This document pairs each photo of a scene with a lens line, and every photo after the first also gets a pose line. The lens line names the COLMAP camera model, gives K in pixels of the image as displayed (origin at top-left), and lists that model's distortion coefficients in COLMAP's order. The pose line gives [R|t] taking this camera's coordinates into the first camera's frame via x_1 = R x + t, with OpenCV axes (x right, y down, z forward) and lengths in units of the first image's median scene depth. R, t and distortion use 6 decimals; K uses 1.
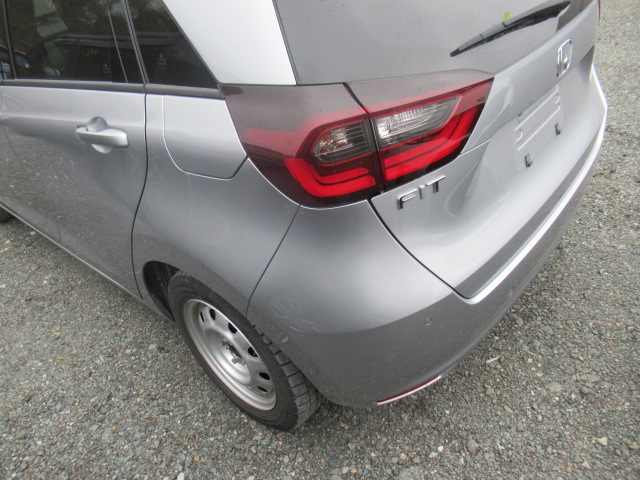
lens RADIAL K [[479.9, 0, 319.2], [0, 479.9, 245.4], [0, 0, 1]] dist [-0.003891, 0.004026]
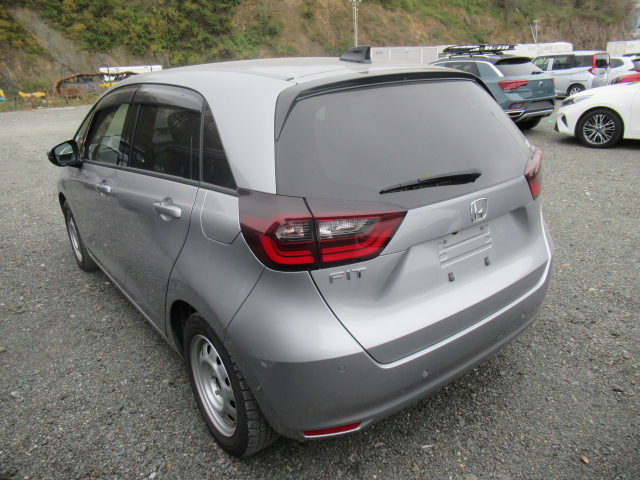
lens RADIAL K [[479.9, 0, 318.6], [0, 479.9, 243.4], [0, 0, 1]] dist [-0.003891, 0.004026]
pose [[0.972160, 0.171967, -0.159162, 0.173050], [-0.206560, 0.949638, -0.235628, 0.083916], [0.110626, 0.261945, 0.958721, -0.237946]]
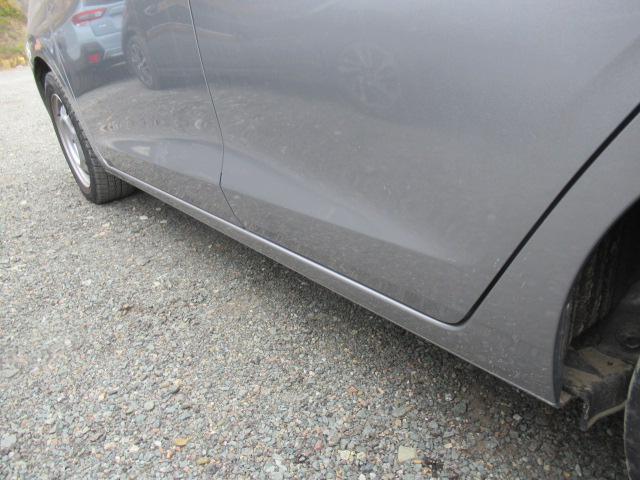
lens RADIAL K [[479.9, 0, 316.5], [0, 479.9, 240.8], [0, 0, 1]] dist [-0.003891, 0.004026]
pose [[0.982161, 0.108014, -0.153928, -0.378423], [-0.131301, 0.979902, -0.150175, 0.108588], [0.134613, 0.167707, 0.976603, 0.575537]]
